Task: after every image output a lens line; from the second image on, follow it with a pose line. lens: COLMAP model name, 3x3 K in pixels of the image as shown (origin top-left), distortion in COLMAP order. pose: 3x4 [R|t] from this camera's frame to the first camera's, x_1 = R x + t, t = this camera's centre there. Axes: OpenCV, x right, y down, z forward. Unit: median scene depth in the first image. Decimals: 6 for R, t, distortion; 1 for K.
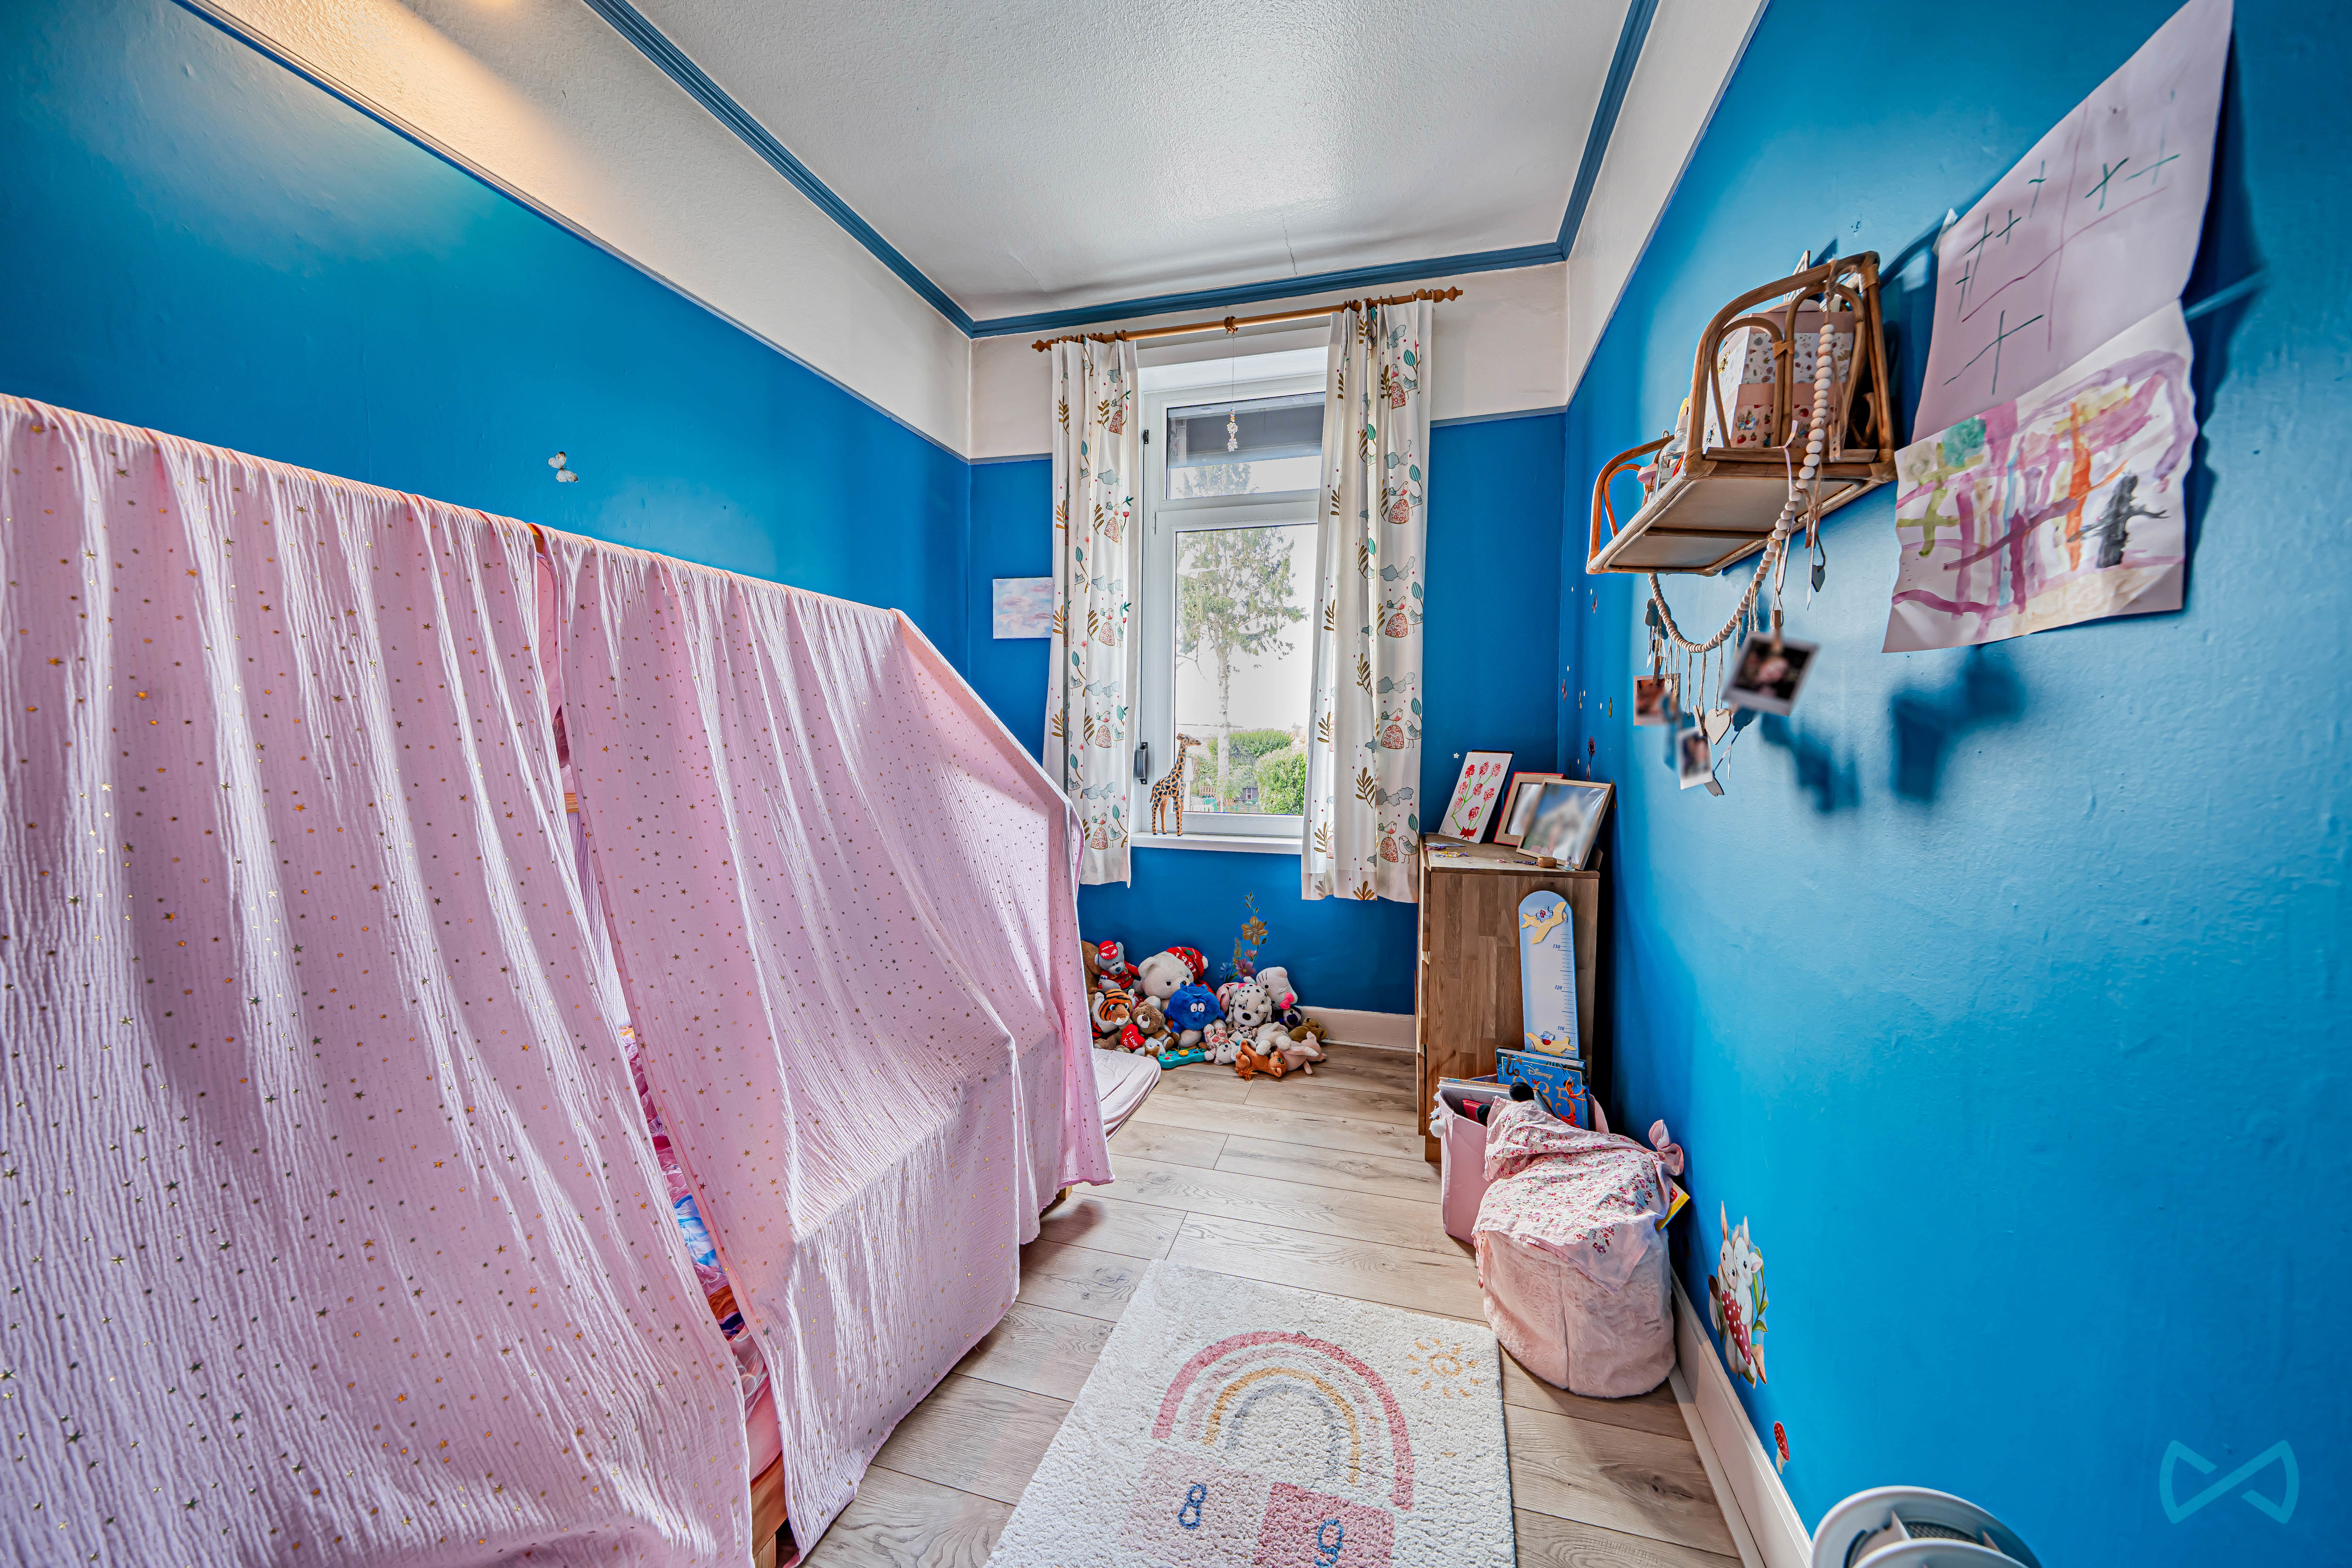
lens RADIAL K [[803.9, 0, 1186.3], [0, 803.9, 791.7], [0, 0, 1]] dist [-0.001342, -0.003345]
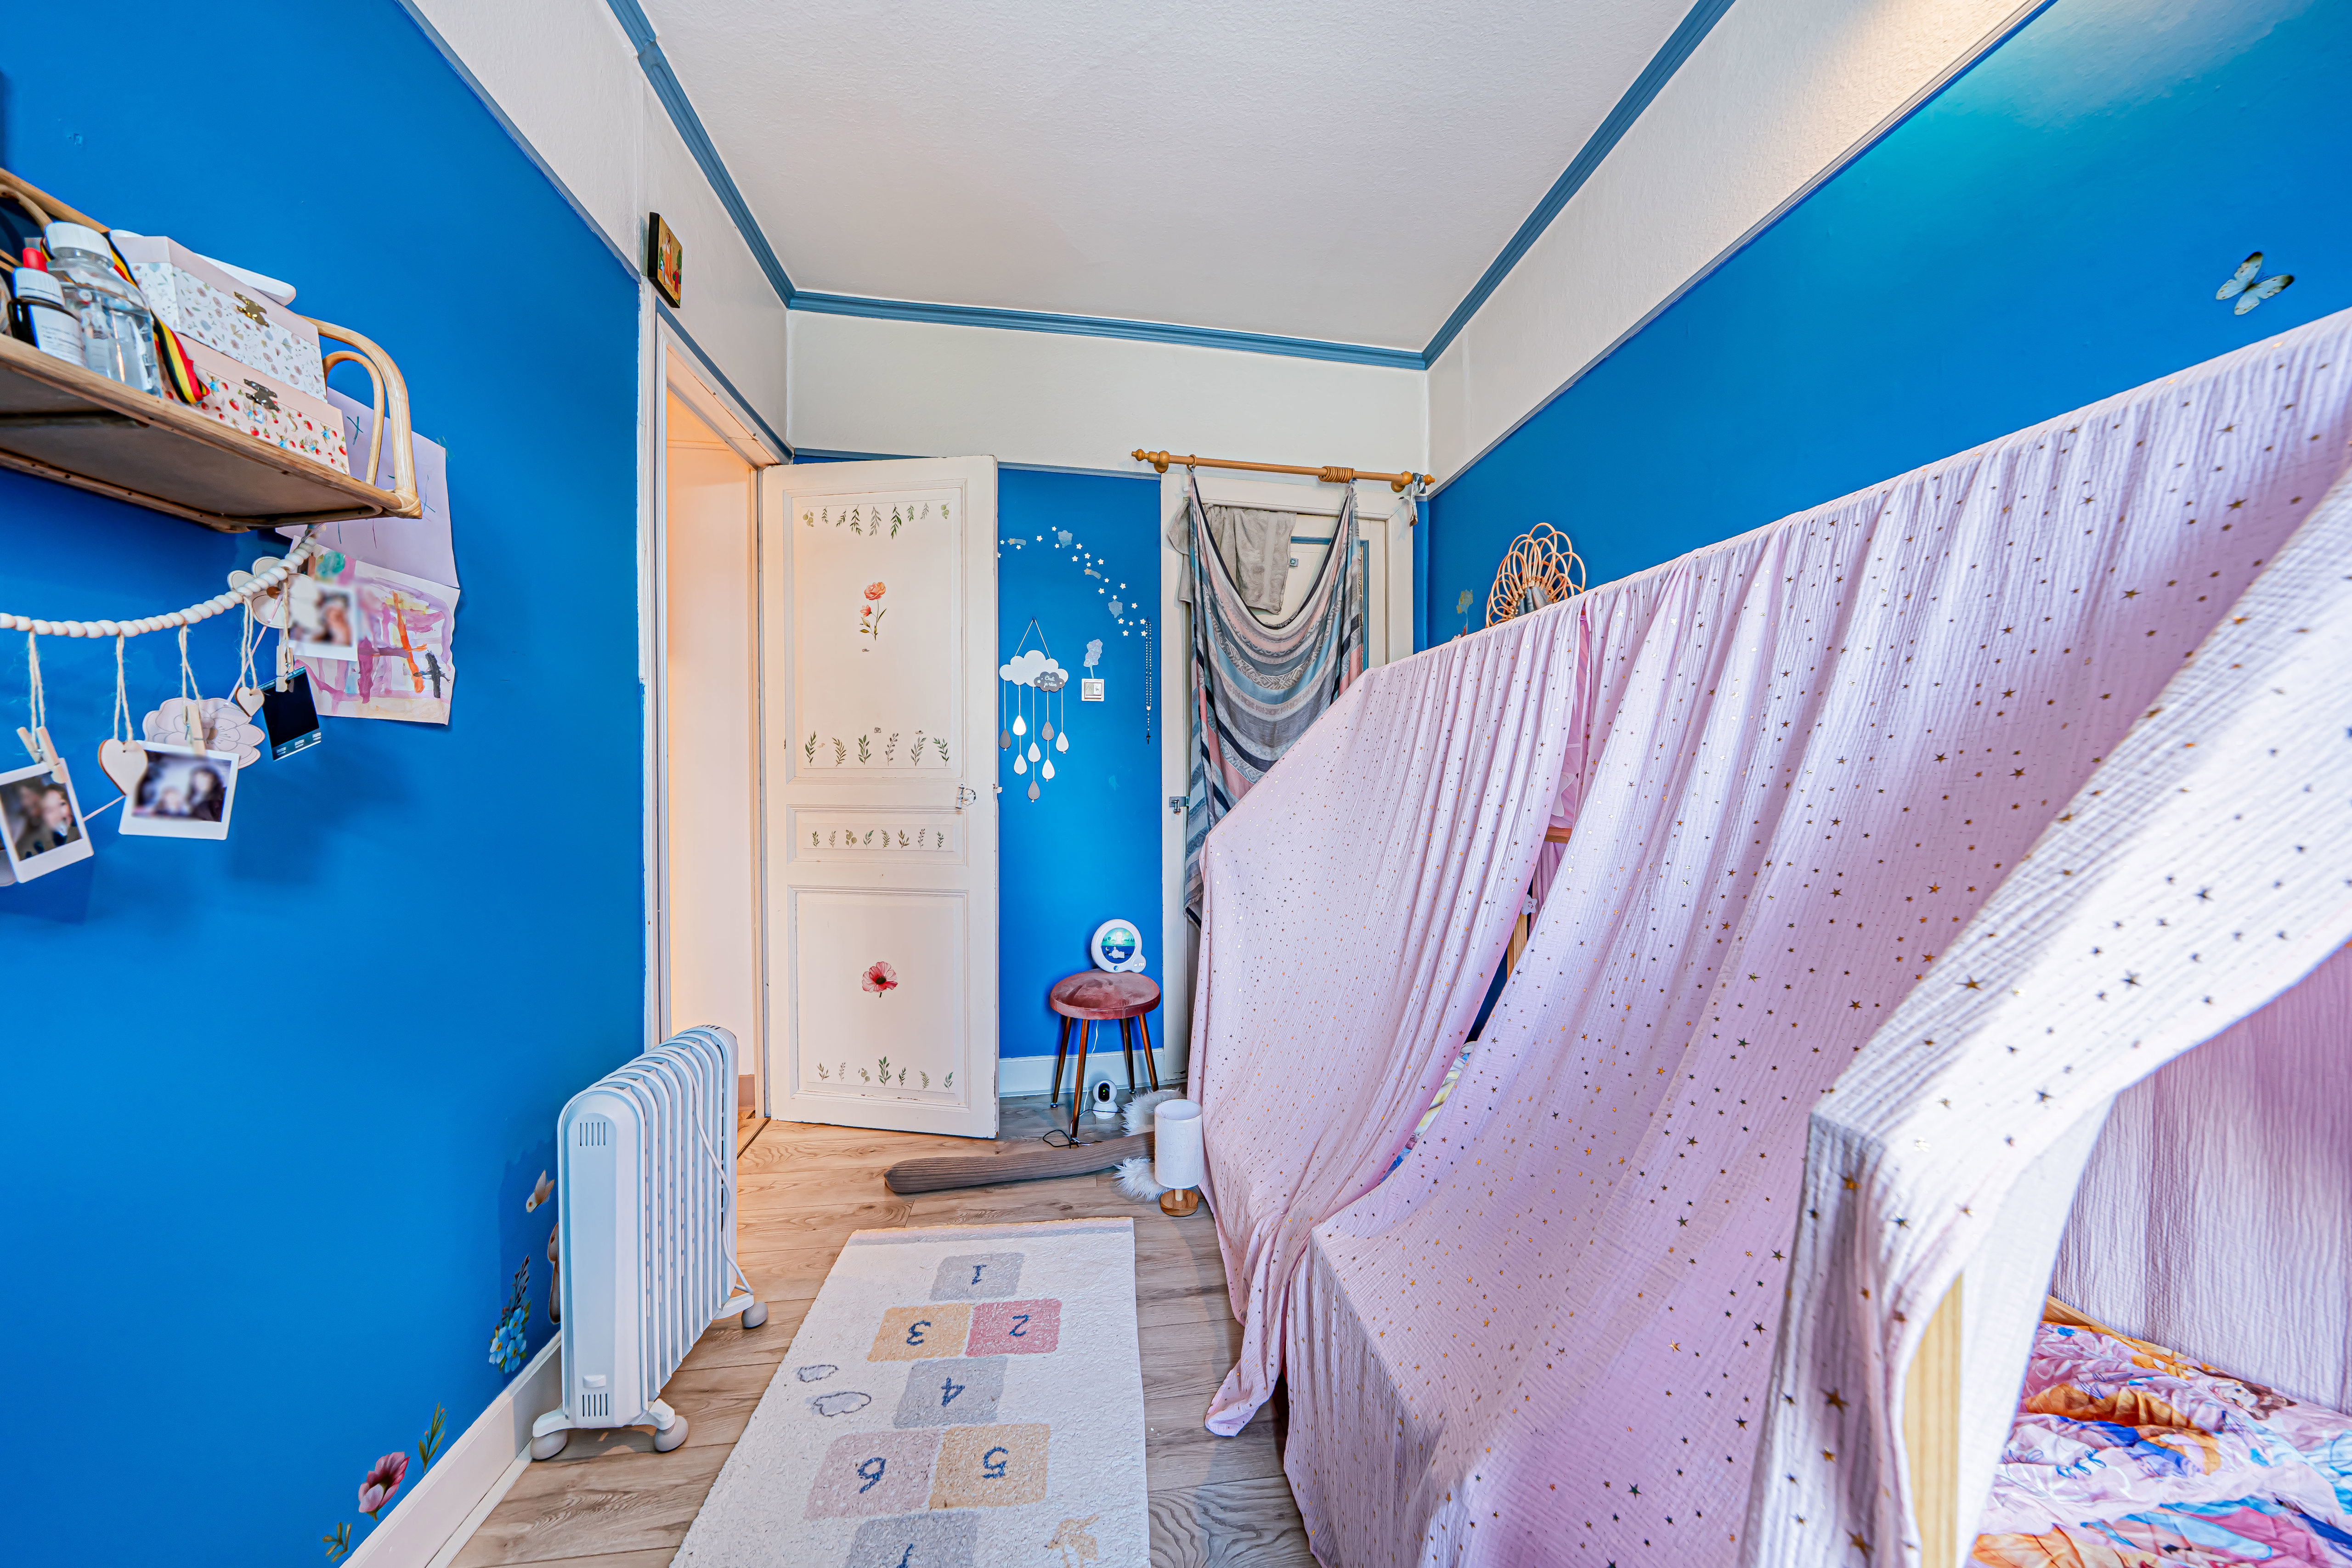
lens RADIAL K [[803.7, 0, 1186.3], [0, 803.7, 791.7], [0, 0, 1]] dist [-0.001342, -0.003345]
pose [[-0.916230, 0.000443, -0.400653, 0.222908], [-0.028595, 0.997377, 0.066495, -0.213155], [0.399631, 0.072381, -0.913814, 3.219723]]
